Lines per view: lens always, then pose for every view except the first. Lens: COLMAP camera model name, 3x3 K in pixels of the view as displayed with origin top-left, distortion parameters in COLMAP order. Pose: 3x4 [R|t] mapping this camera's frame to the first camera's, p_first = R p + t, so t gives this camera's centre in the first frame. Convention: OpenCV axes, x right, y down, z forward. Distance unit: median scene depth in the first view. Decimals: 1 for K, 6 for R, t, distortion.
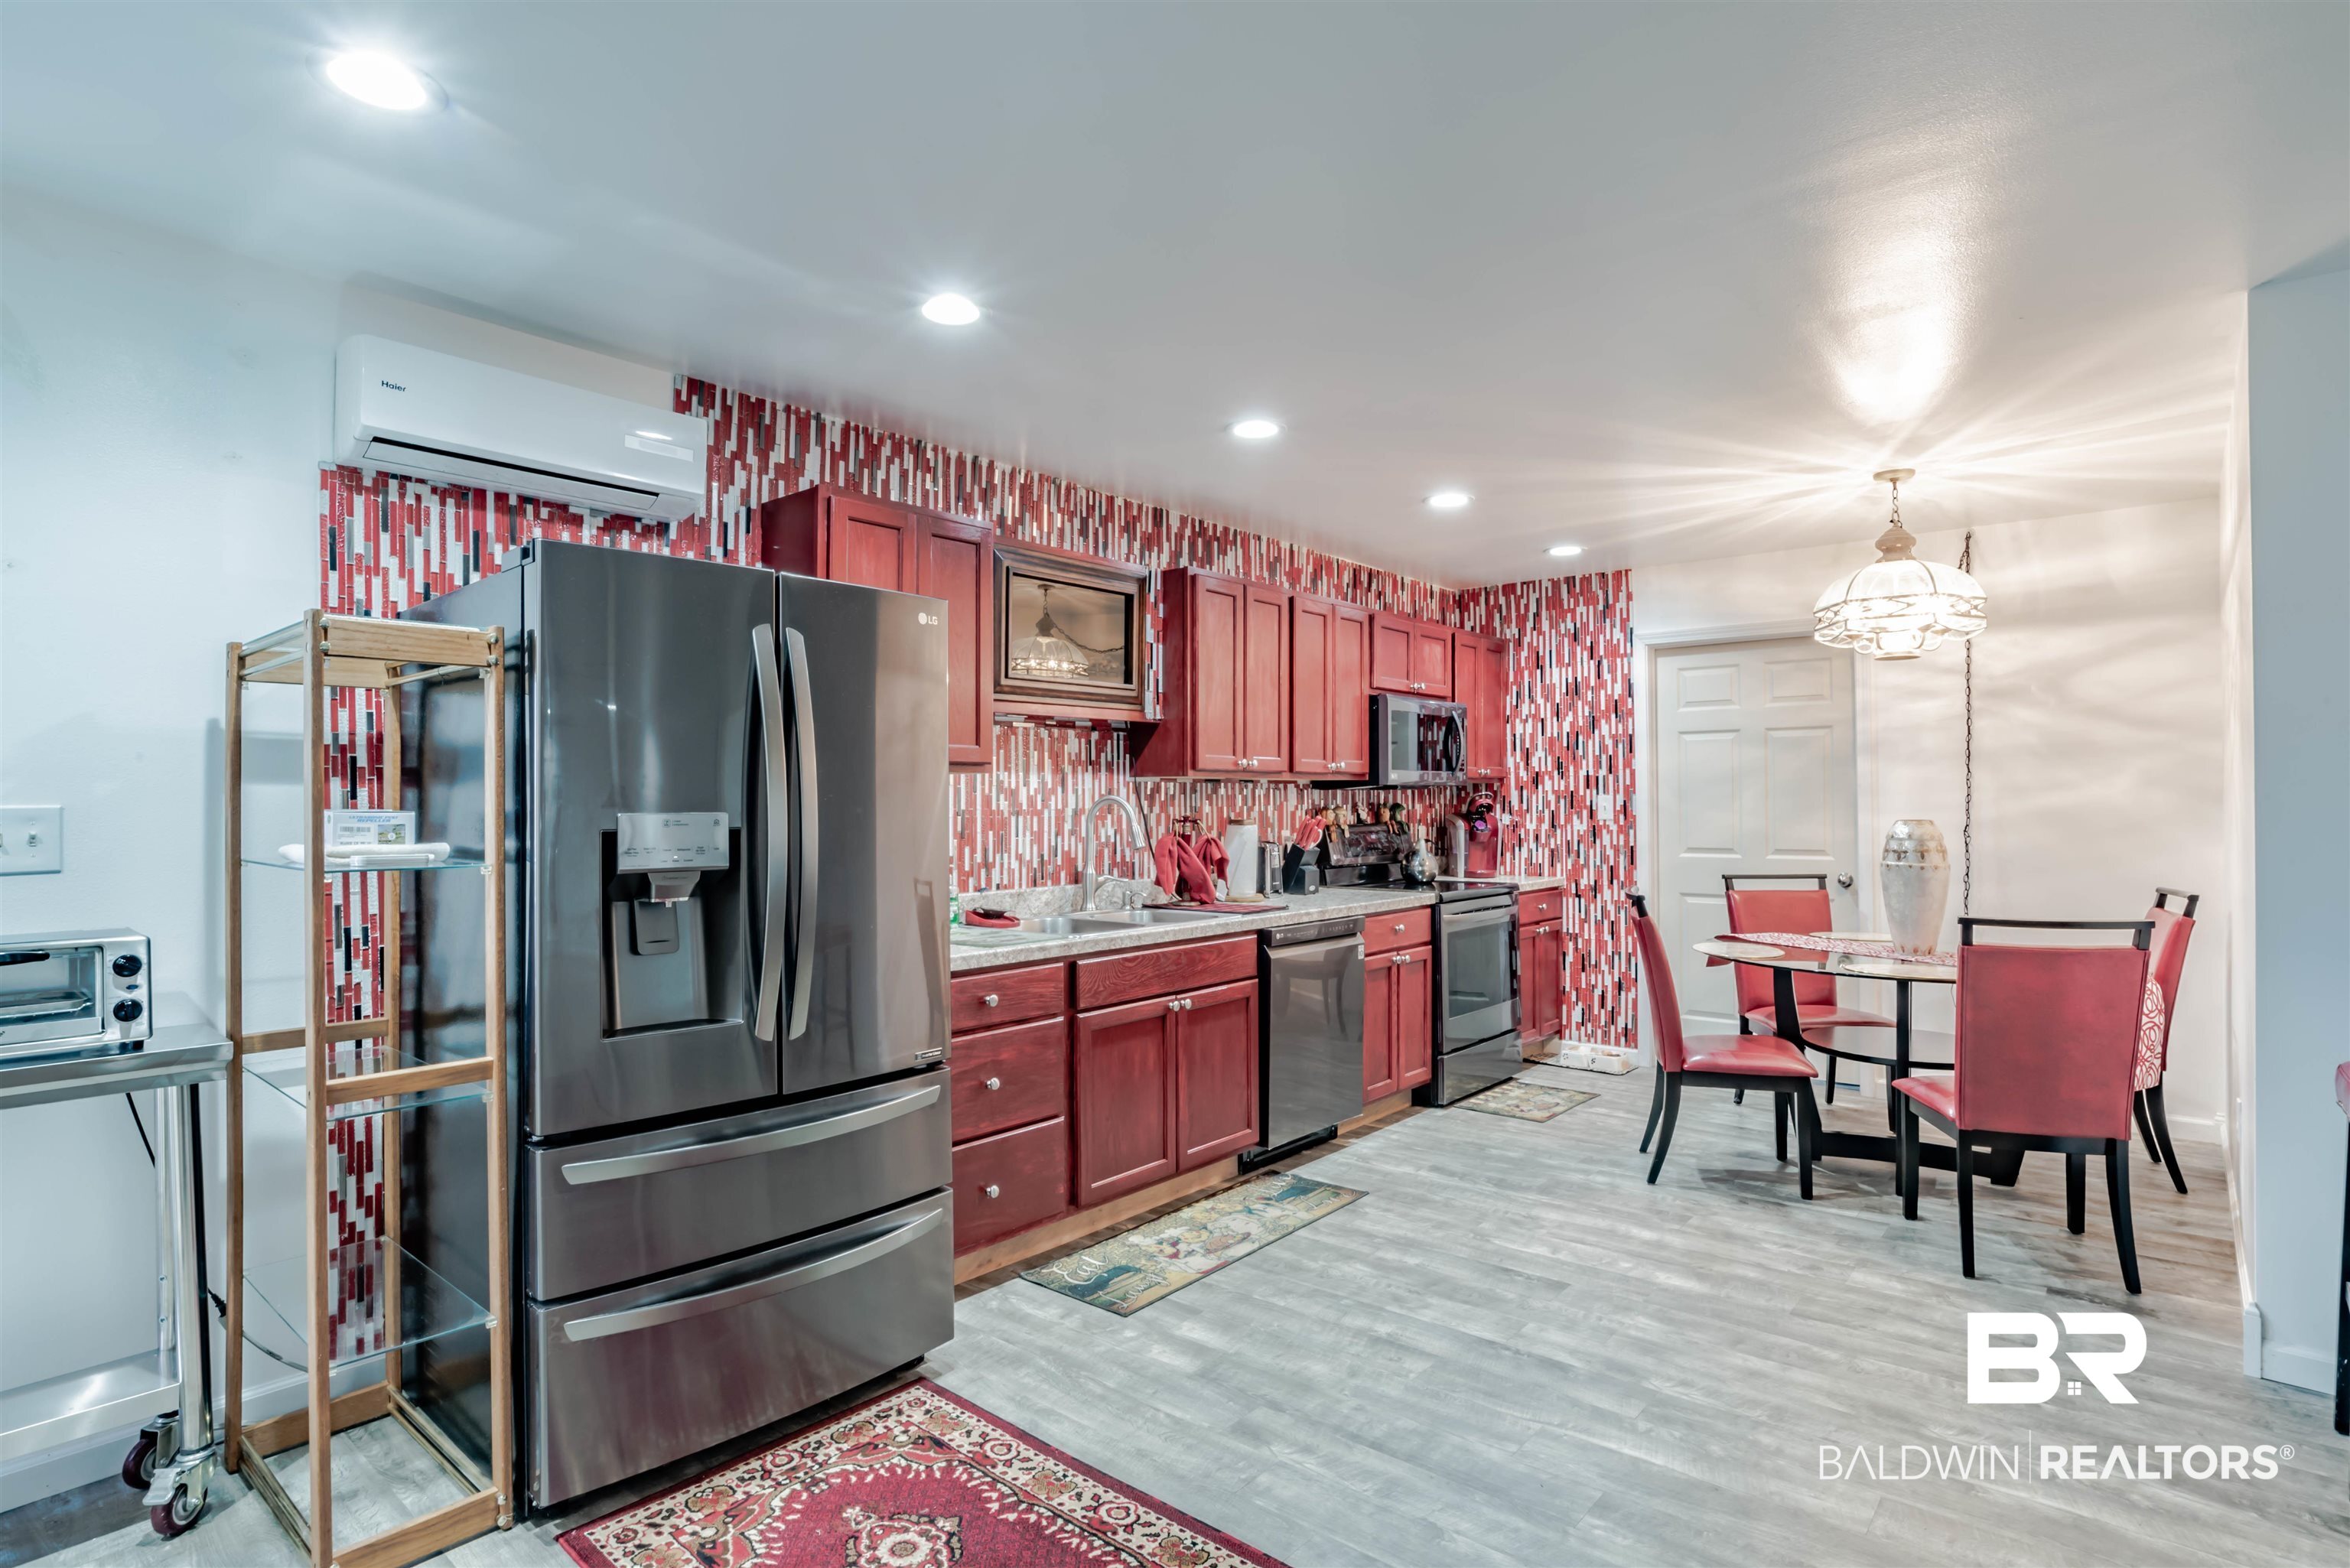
lens RADIAL K [[1192.5, 0, 1182.5], [0, 1192.5, 793.3], [0, 0, 1]] dist [-0.043536, 0.019297]
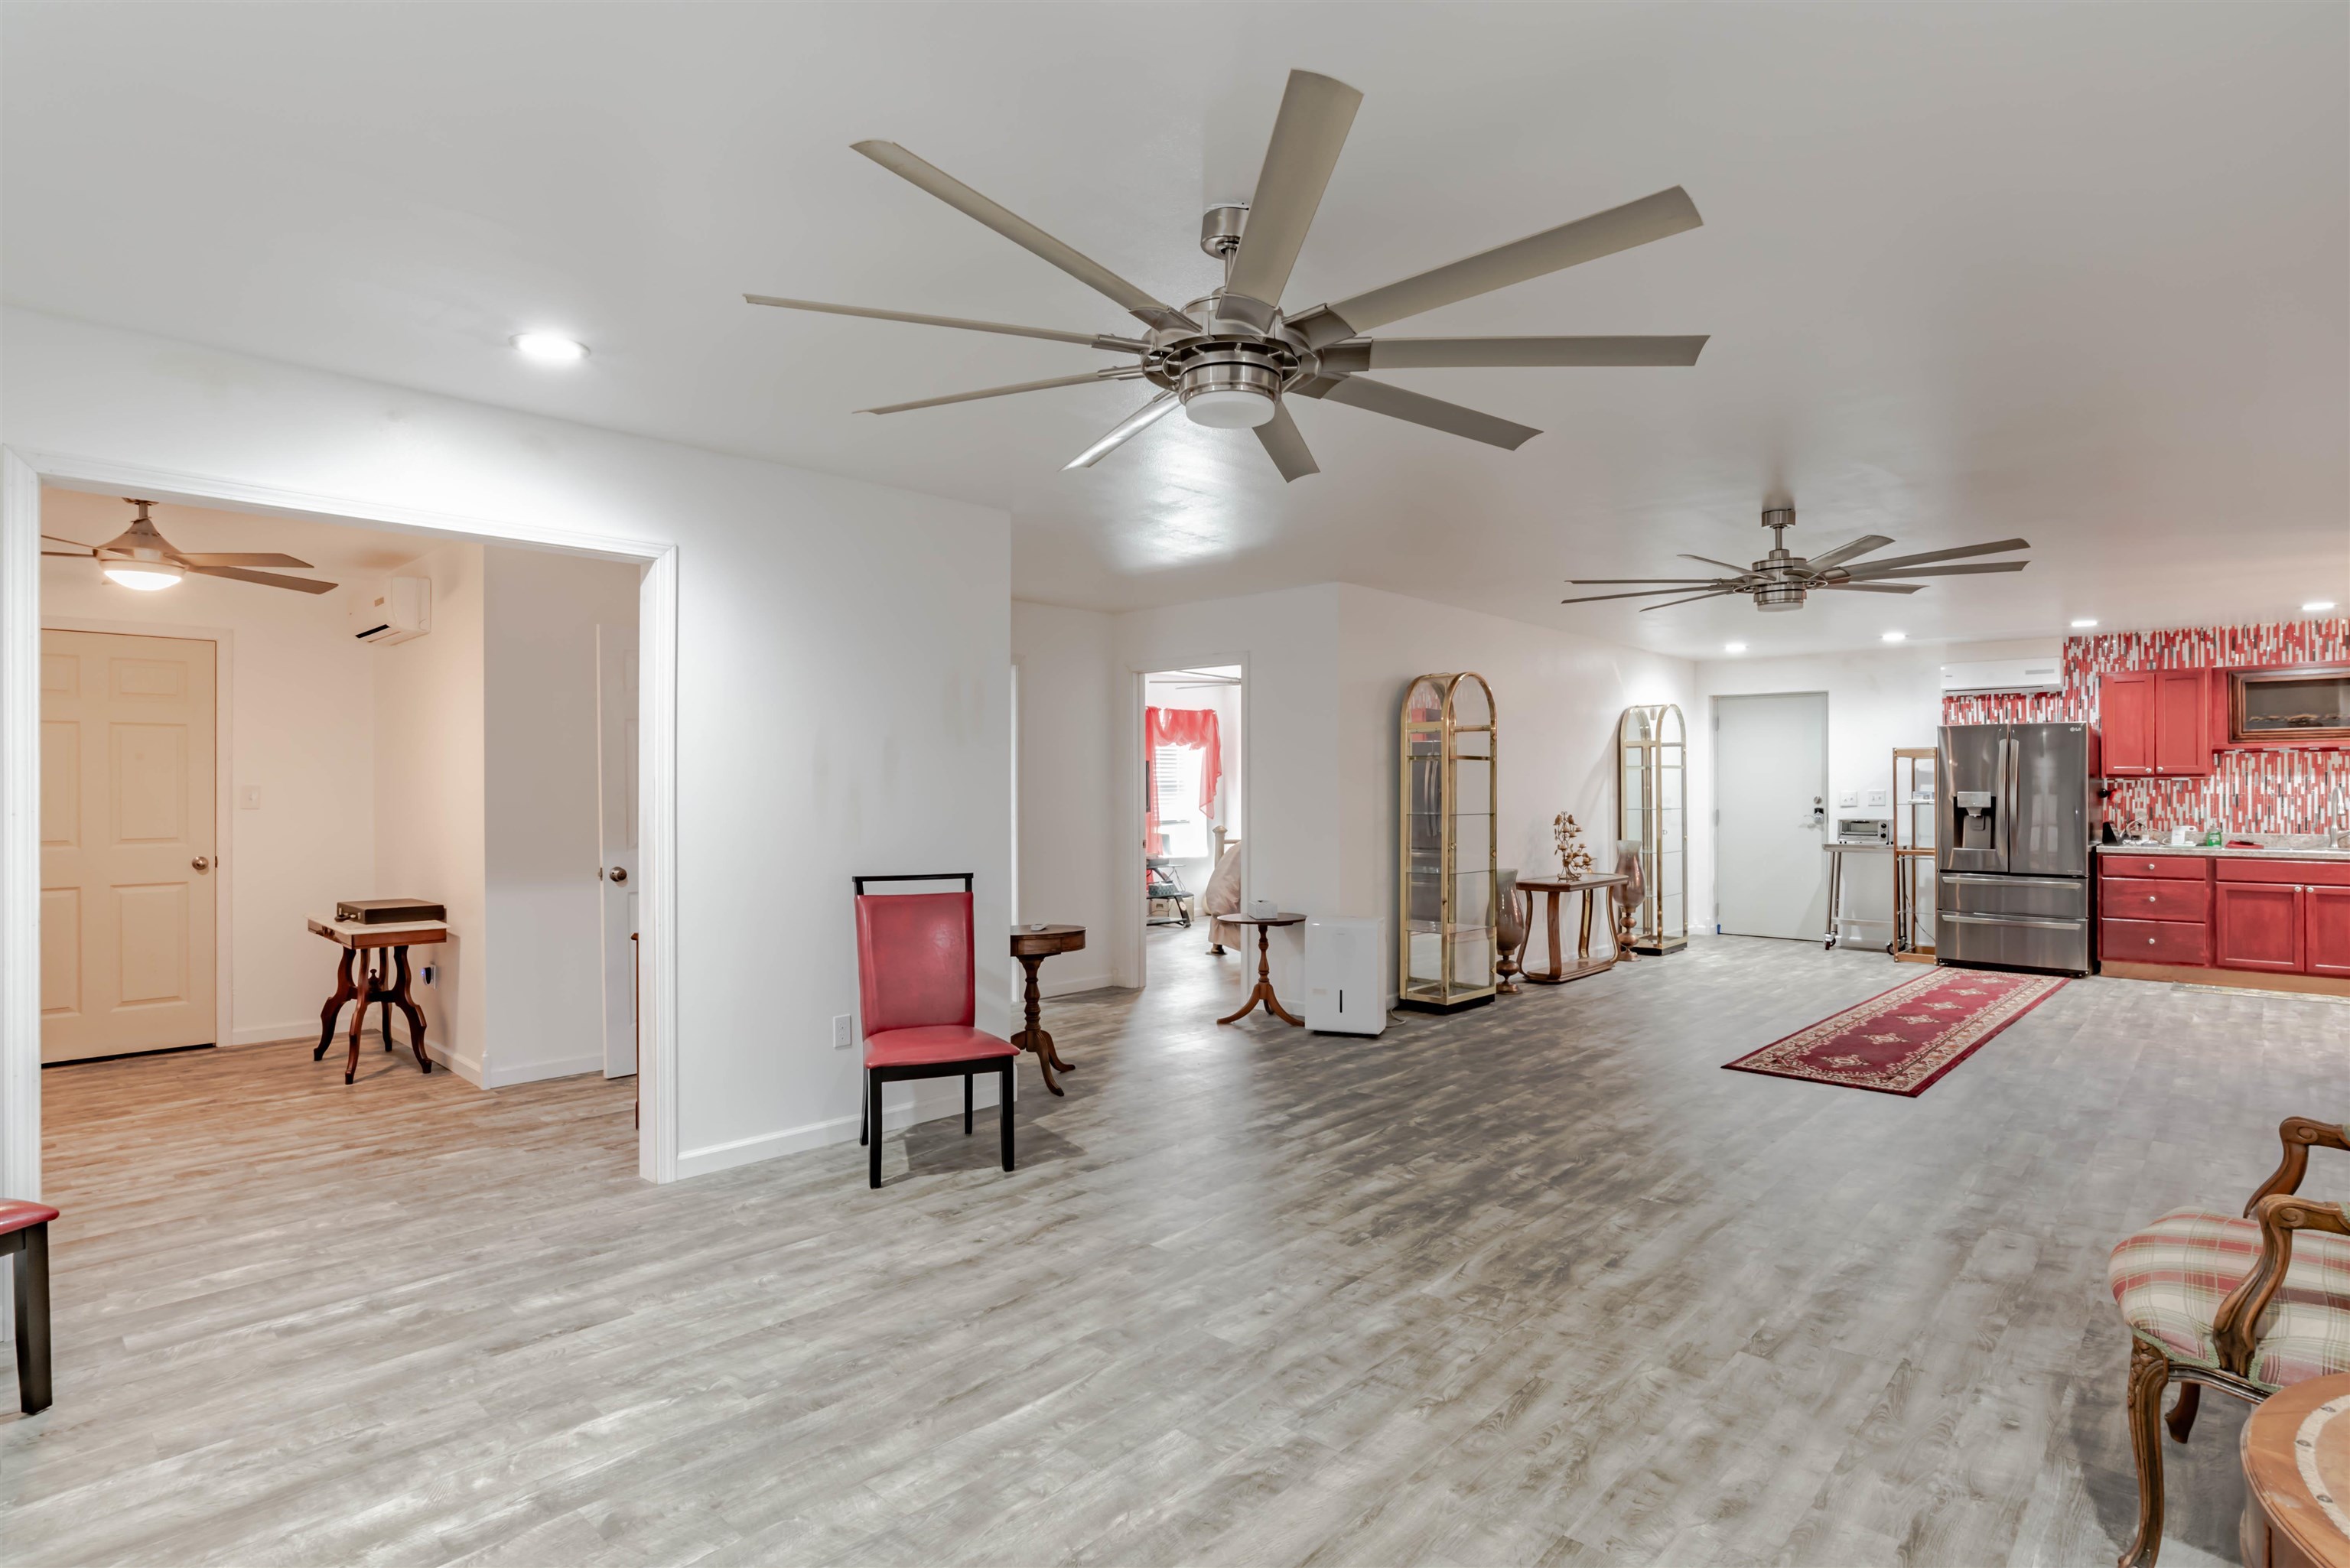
lens RADIAL K [[1192.5, 0, 1185.0], [0, 1192.5, 787.0], [0, 0, 1]] dist [-0.043536, 0.019297]
pose [[-0.041010, -0.000276, -0.999159, 1.773032], [0.004628, 0.999989, -0.000467, -0.005174], [0.999148, -0.004643, -0.041008, -0.713579]]
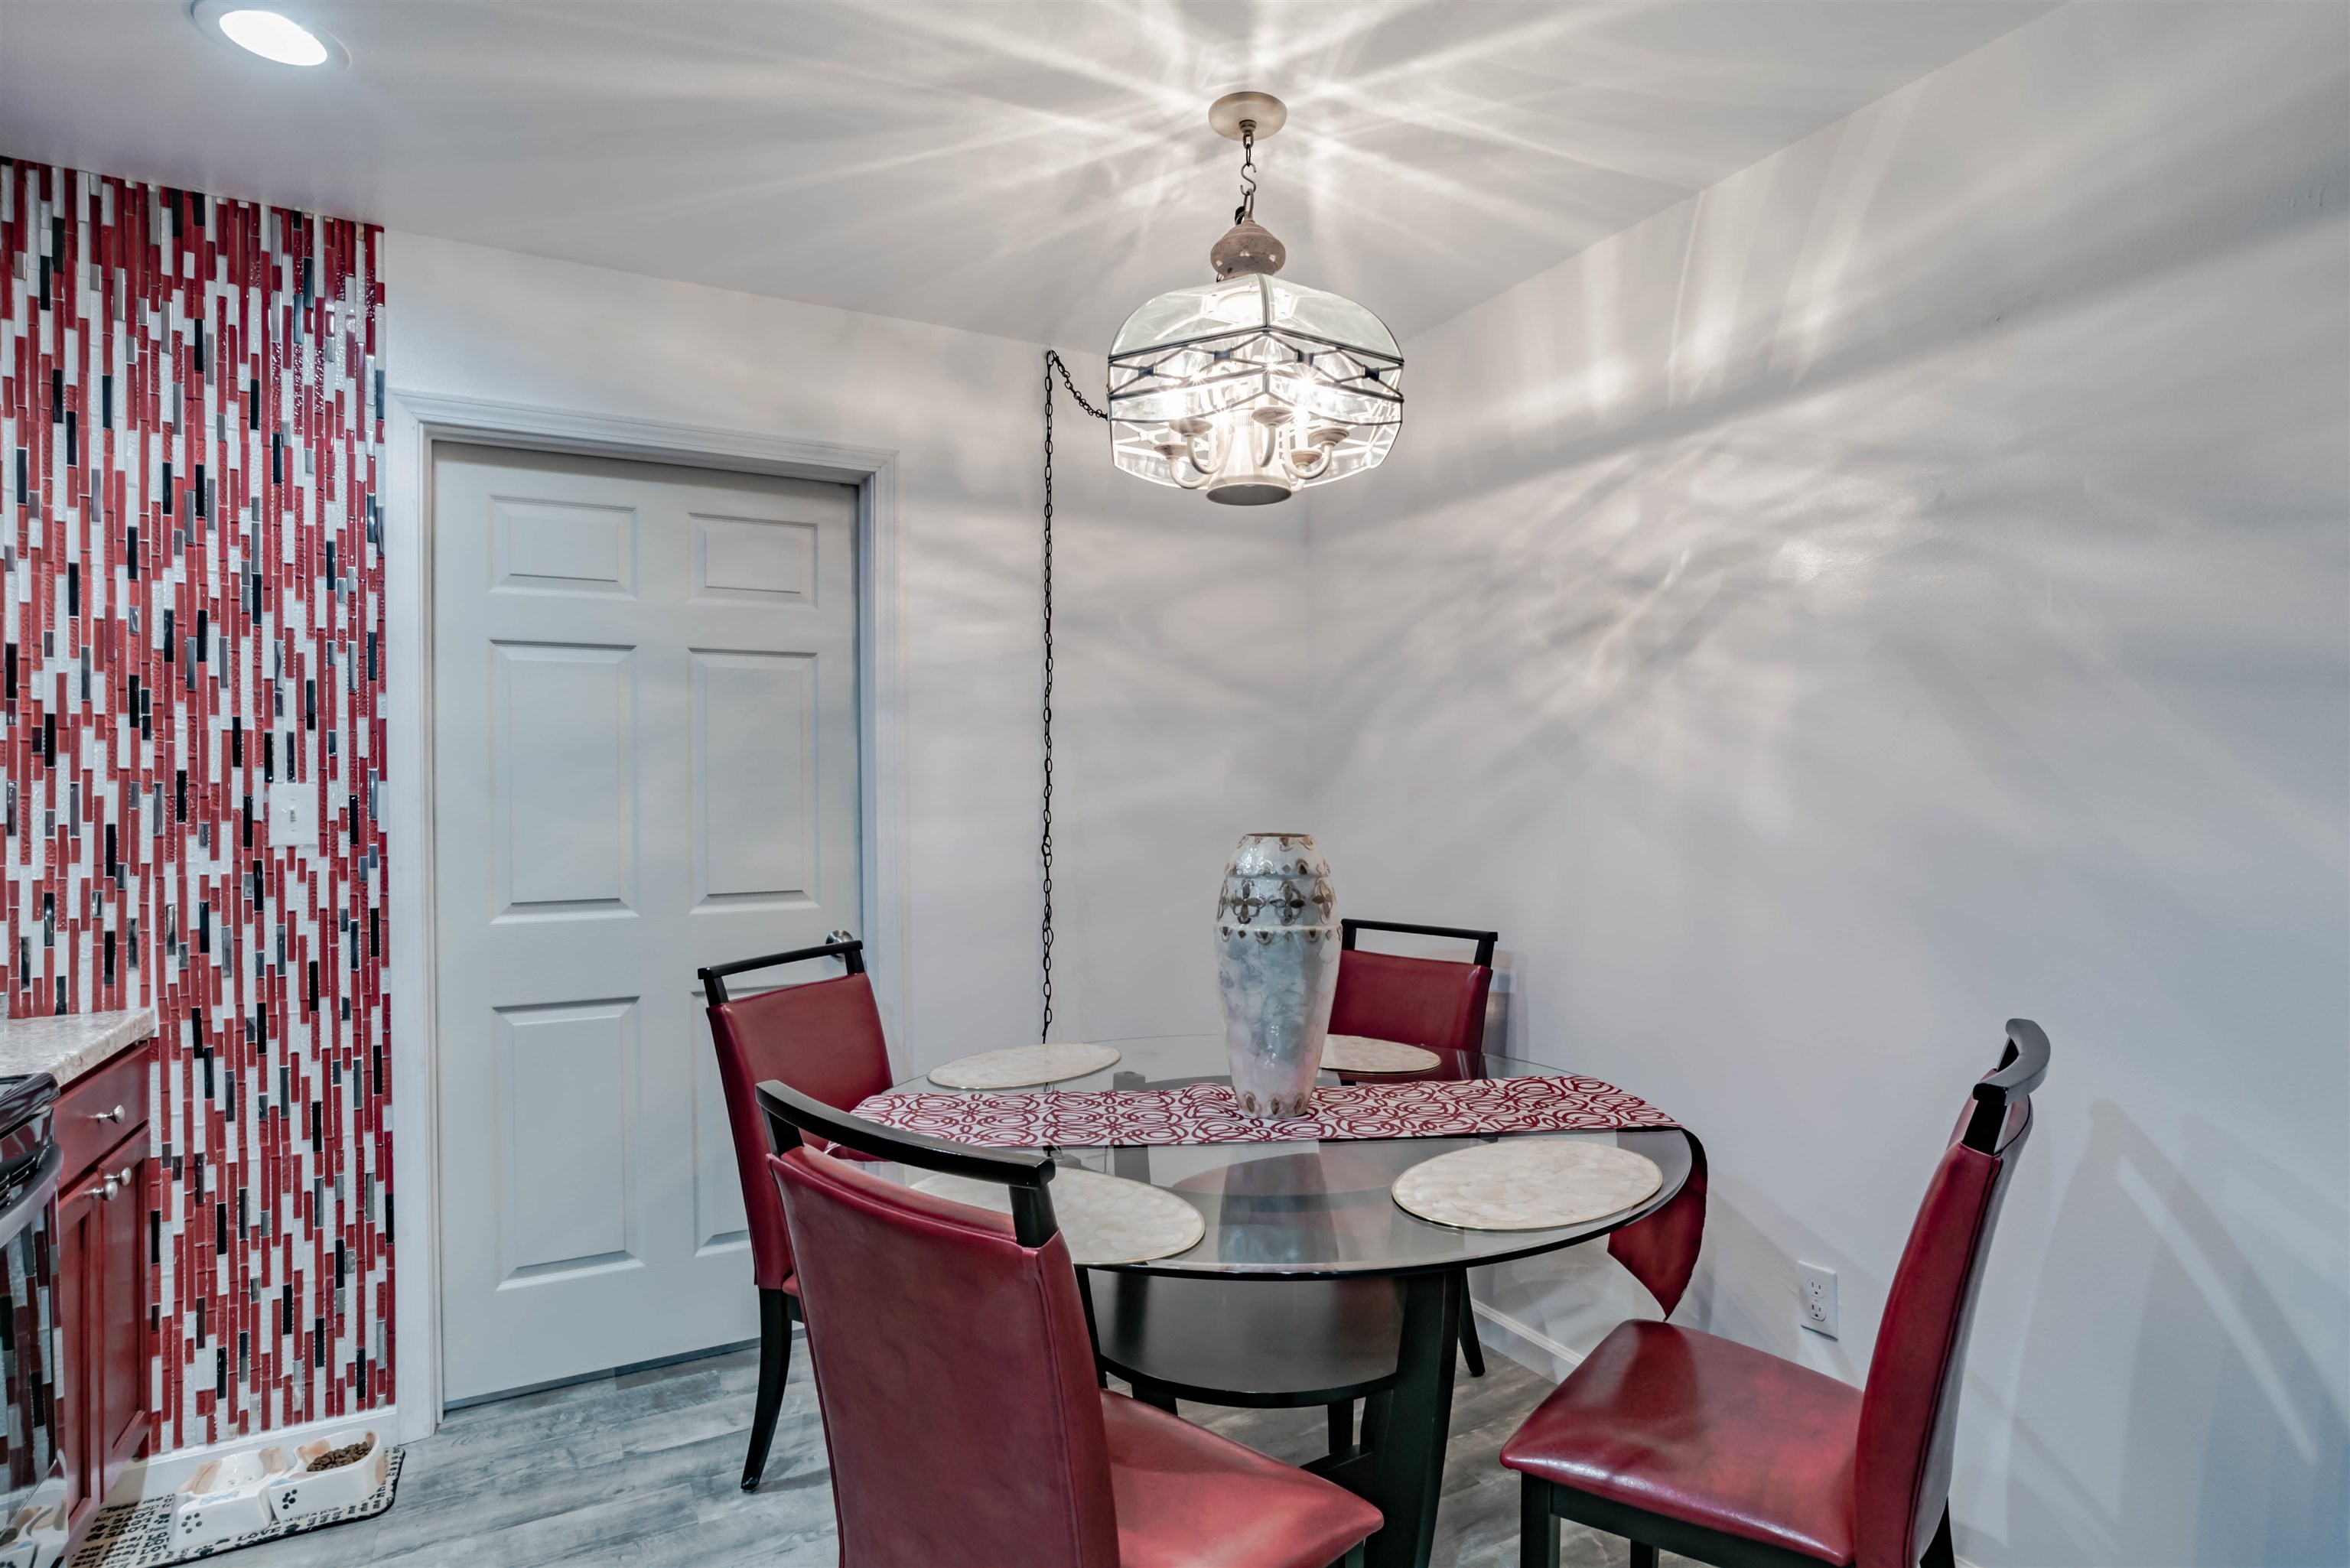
lens RADIAL K [[1192.5, 0, 1178.6], [0, 1192.5, 782.4], [0, 0, 1]] dist [-0.043536, 0.019297]
pose [[0.355181, 0.004562, 0.934787, 0.111144], [-0.003043, 0.999988, -0.003724, 0.002107], [-0.934793, -0.001522, 0.355190, 0.654609]]
